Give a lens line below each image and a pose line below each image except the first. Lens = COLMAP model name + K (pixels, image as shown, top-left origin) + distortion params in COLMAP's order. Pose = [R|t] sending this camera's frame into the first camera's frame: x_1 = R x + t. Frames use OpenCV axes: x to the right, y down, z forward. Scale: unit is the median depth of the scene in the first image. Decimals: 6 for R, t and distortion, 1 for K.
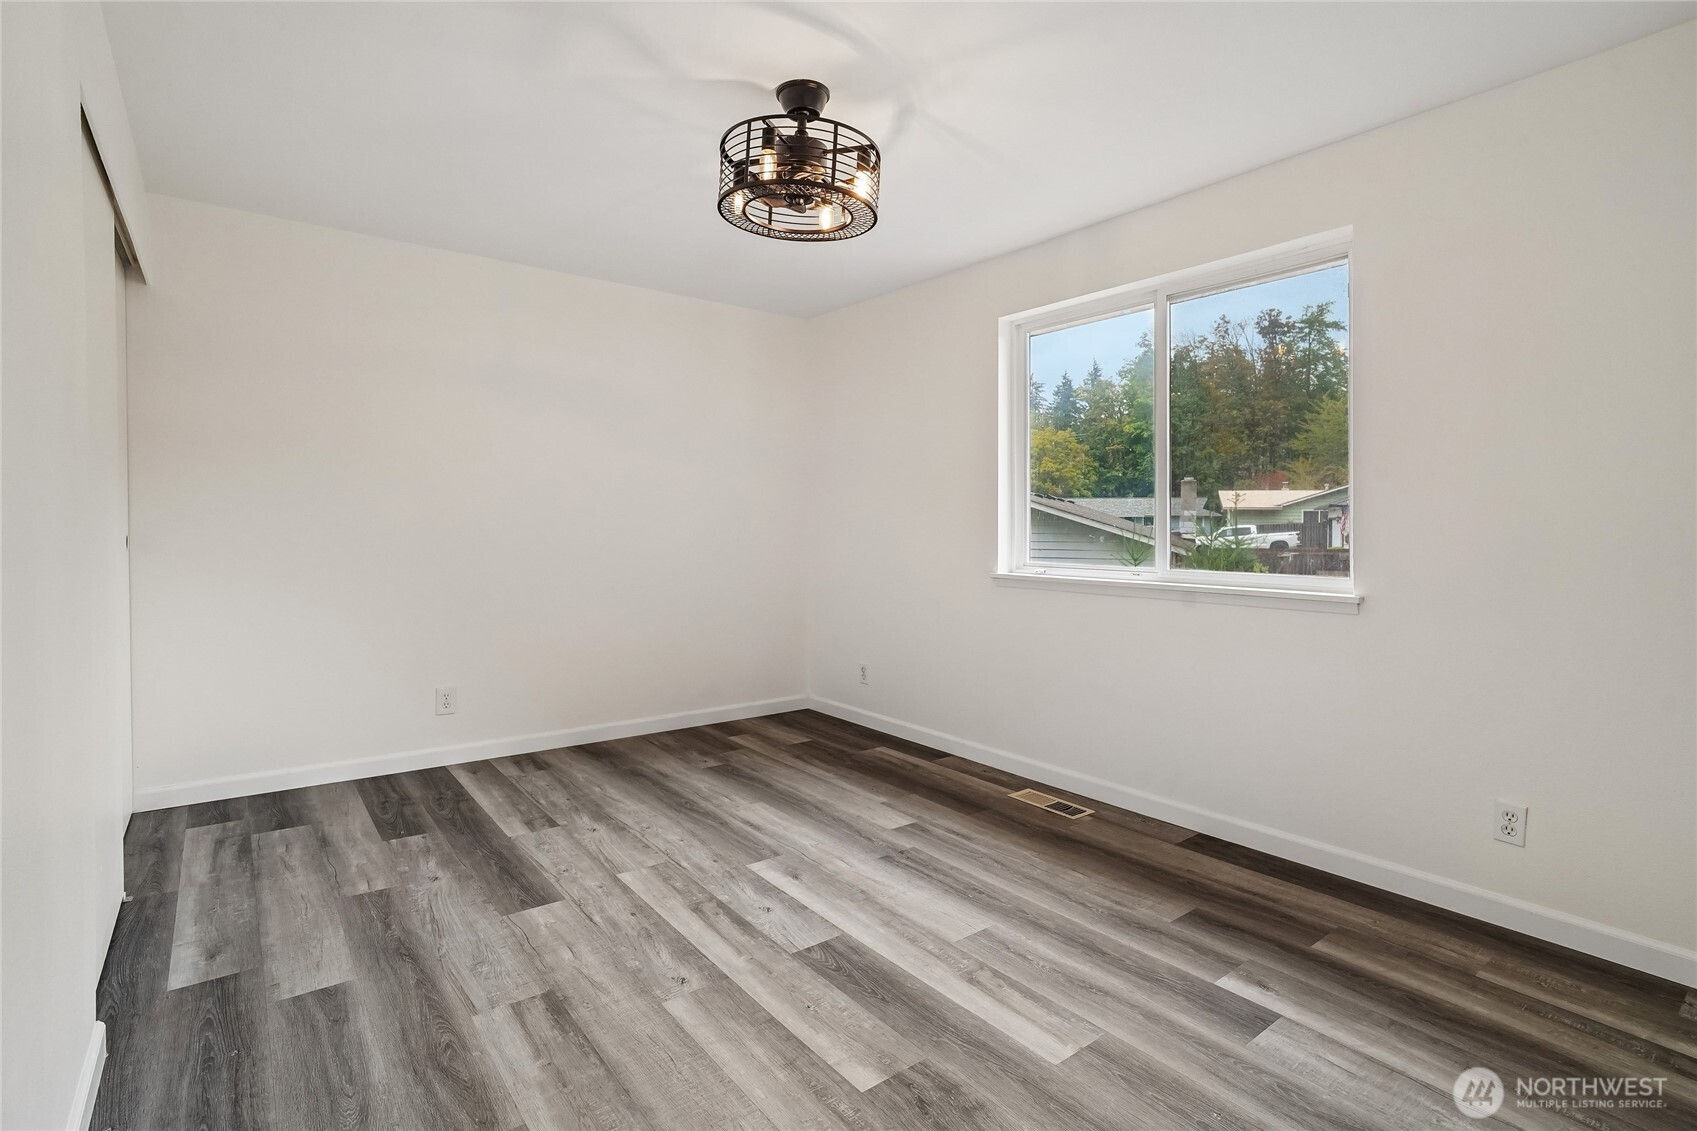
lens RADIAL K [[804.9, 0, 855.0], [0, 804.9, 556.6], [0, 0, 1]] dist [-0.024298, 0.013968]
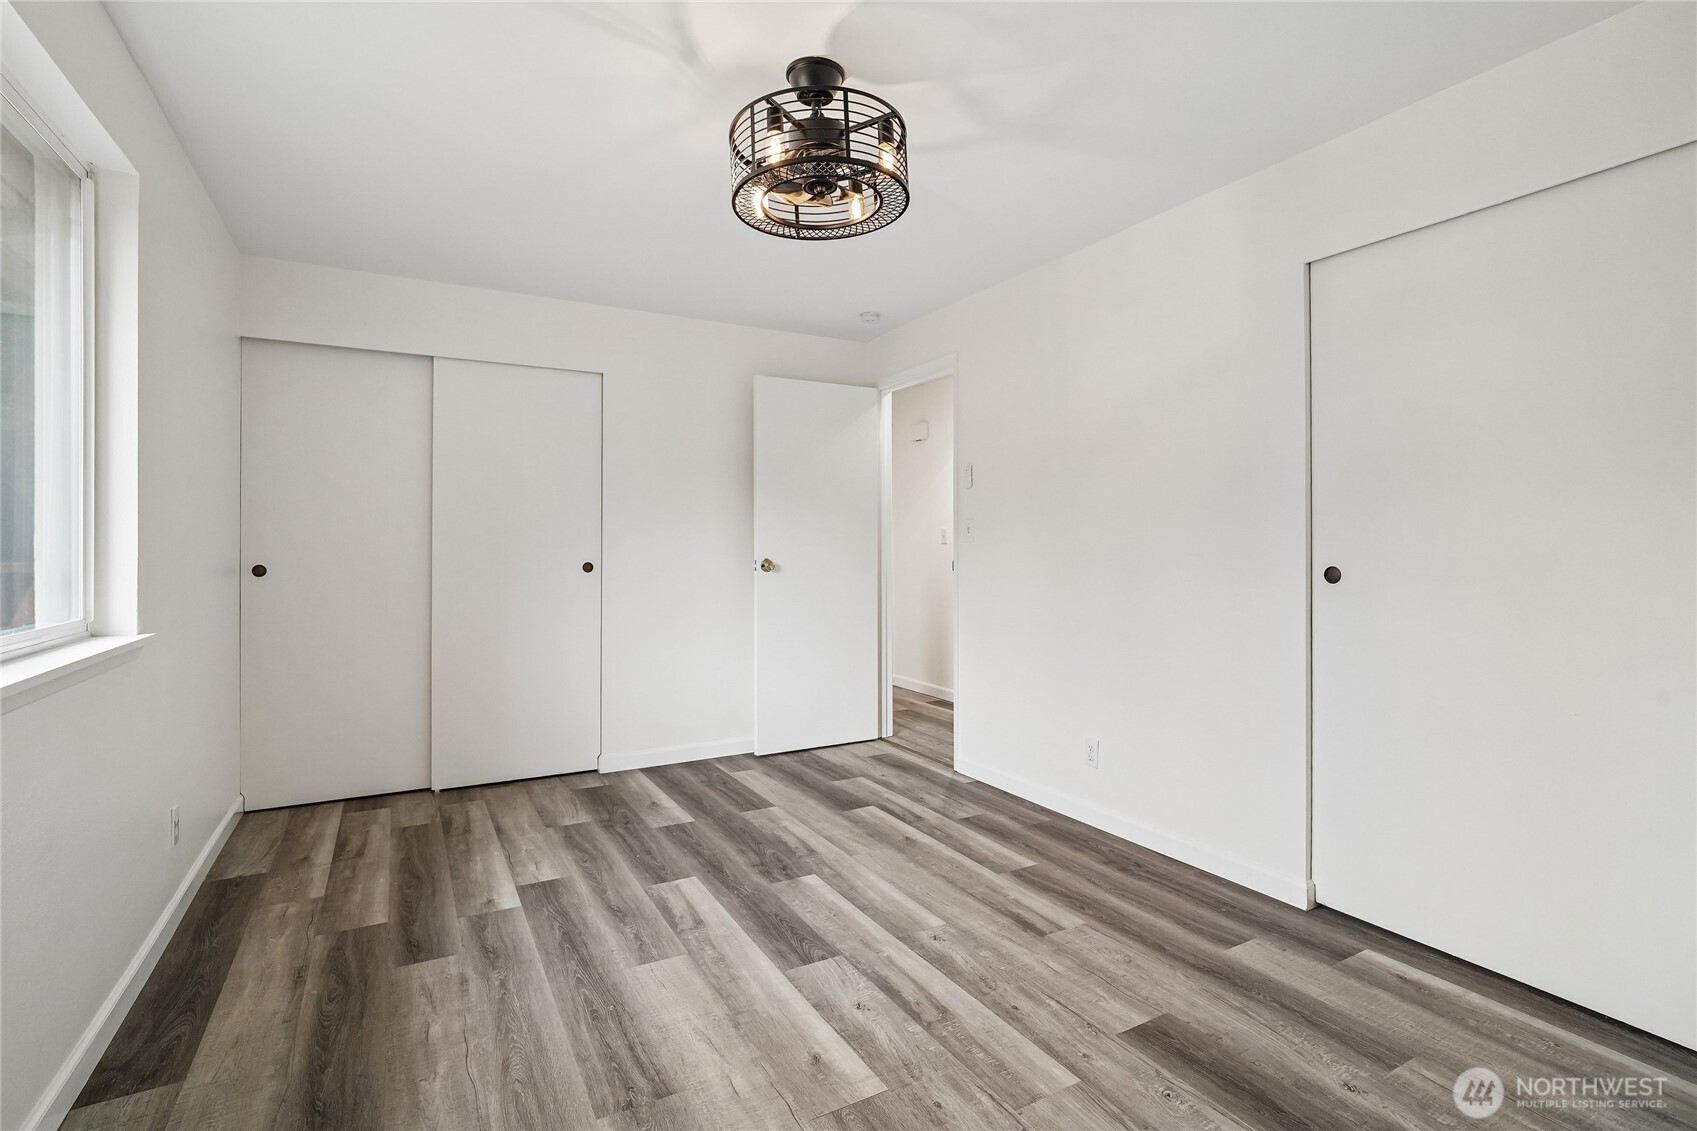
lens RADIAL K [[804.9, 0, 855.0], [0, 804.9, 556.6], [0, 0, 1]] dist [-0.024298, 0.013968]
pose [[-0.988710, -0.007653, 0.149647, -0.248856], [0.000262, 0.998605, 0.052798, -0.087651], [-0.149842, 0.052241, -0.987329, 1.983872]]
